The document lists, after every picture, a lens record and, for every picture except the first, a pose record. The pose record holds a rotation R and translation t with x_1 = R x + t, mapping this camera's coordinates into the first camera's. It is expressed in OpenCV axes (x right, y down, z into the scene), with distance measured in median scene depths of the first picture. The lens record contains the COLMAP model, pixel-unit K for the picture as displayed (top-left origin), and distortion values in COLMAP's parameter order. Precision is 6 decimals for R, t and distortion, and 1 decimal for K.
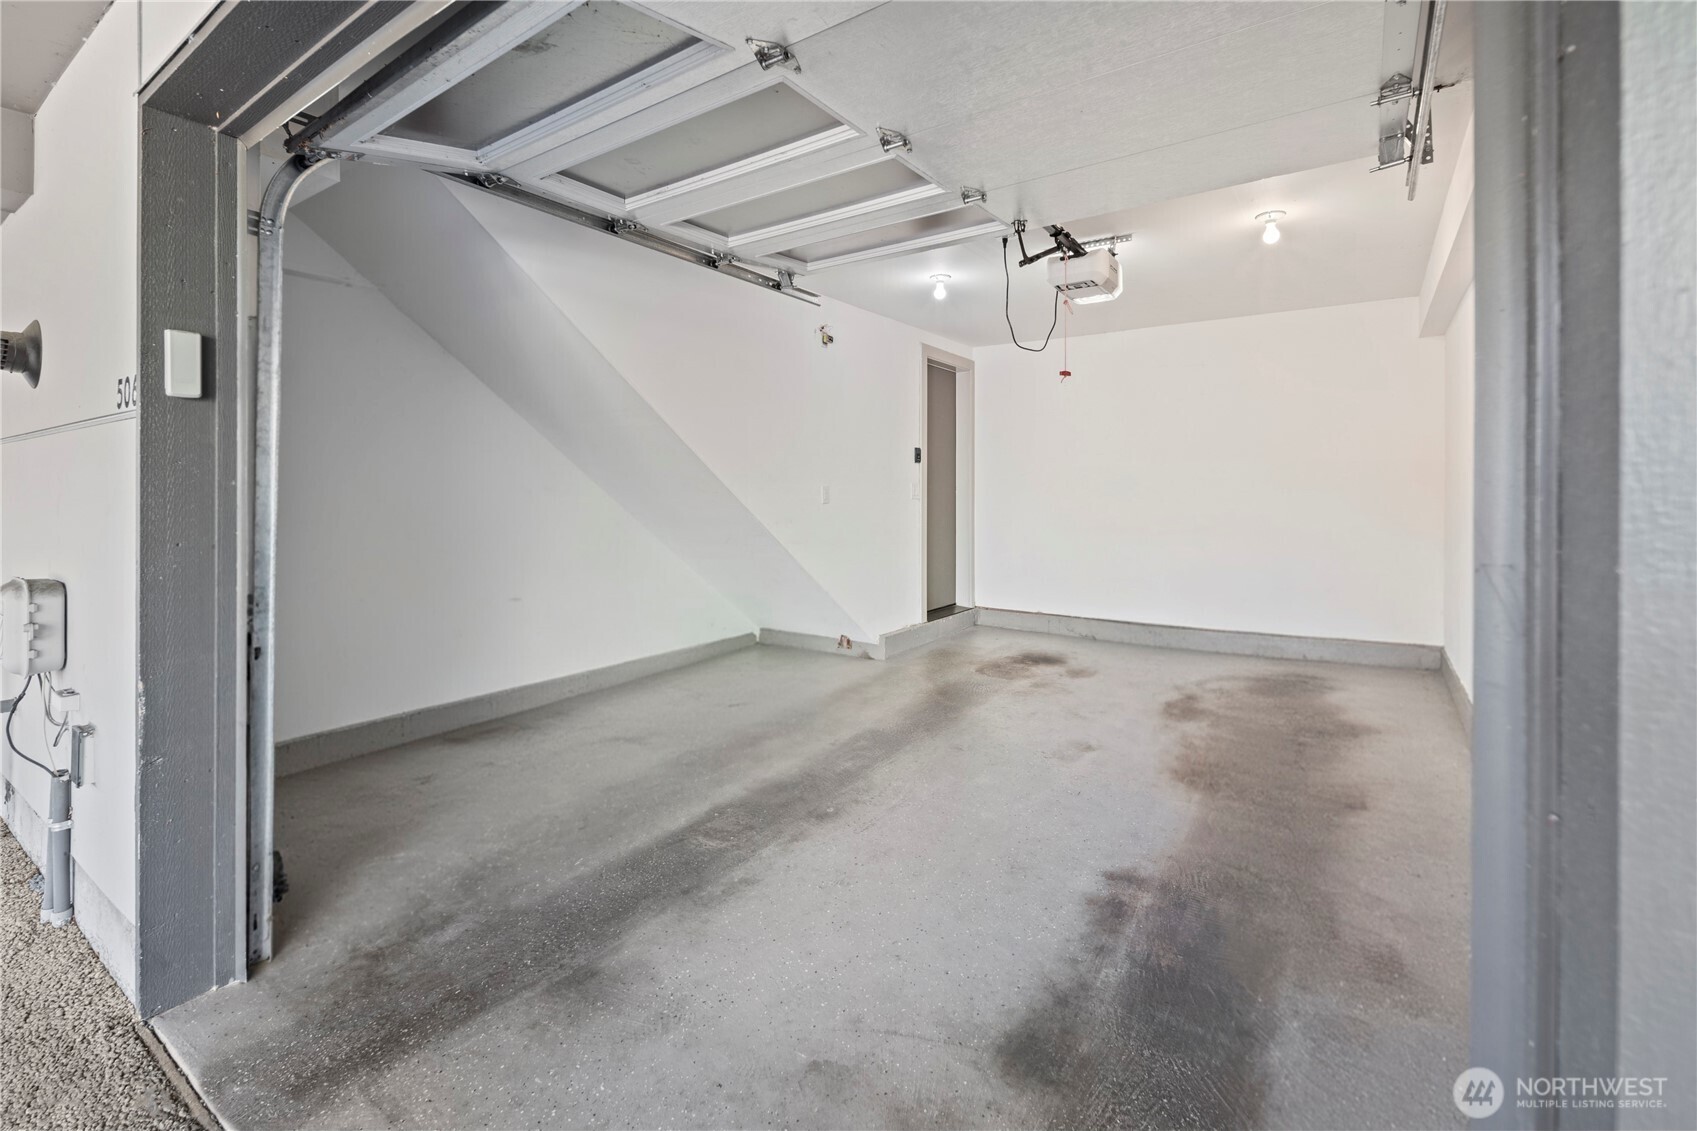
lens RADIAL K [[756.6, 0, 841.7], [0, 756.6, 487.3], [0, 0, 1]] dist [-0.001107, -0.002283]
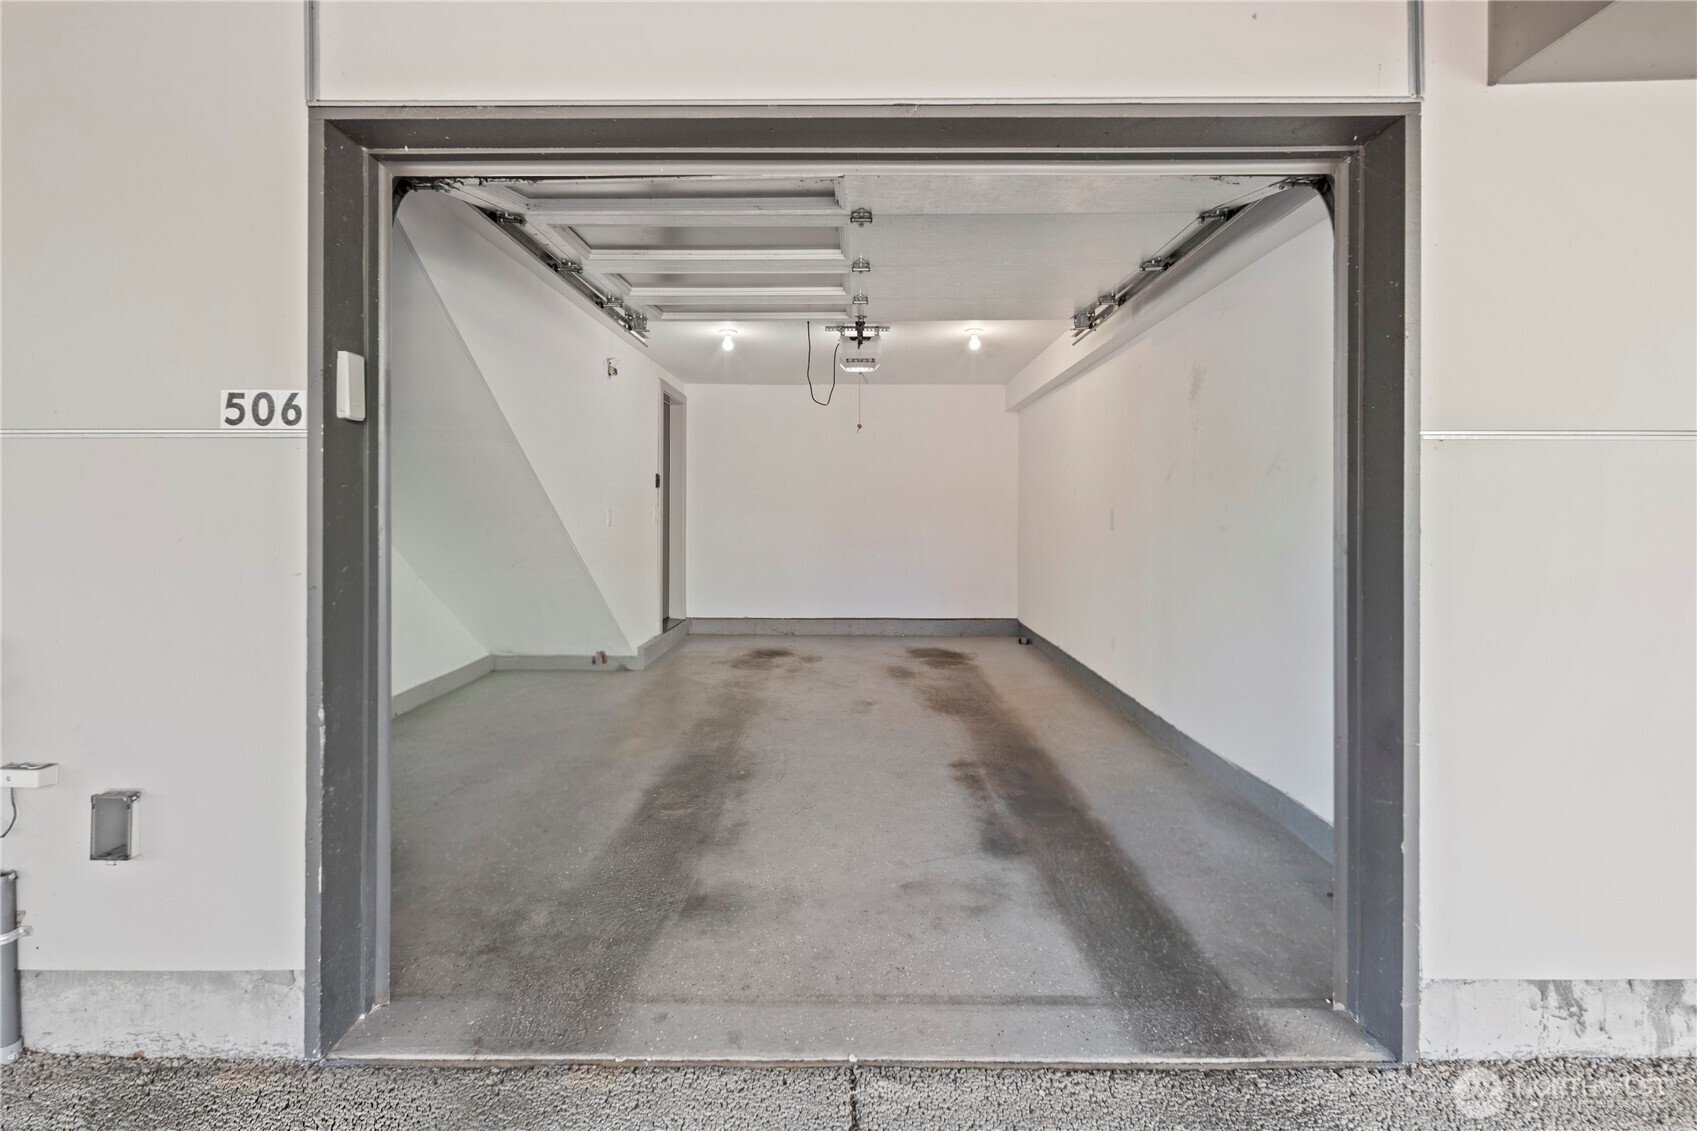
lens RADIAL K [[756.6, 0, 858.3], [0, 756.6, 514.5], [0, 0, 1]] dist [-0.001107, -0.002283]
pose [[0.821832, -0.001729, 0.569727, -0.341939], [-0.001894, 0.999982, 0.005768, -0.001188], [-0.569726, -0.005819, 0.821814, -0.073411]]
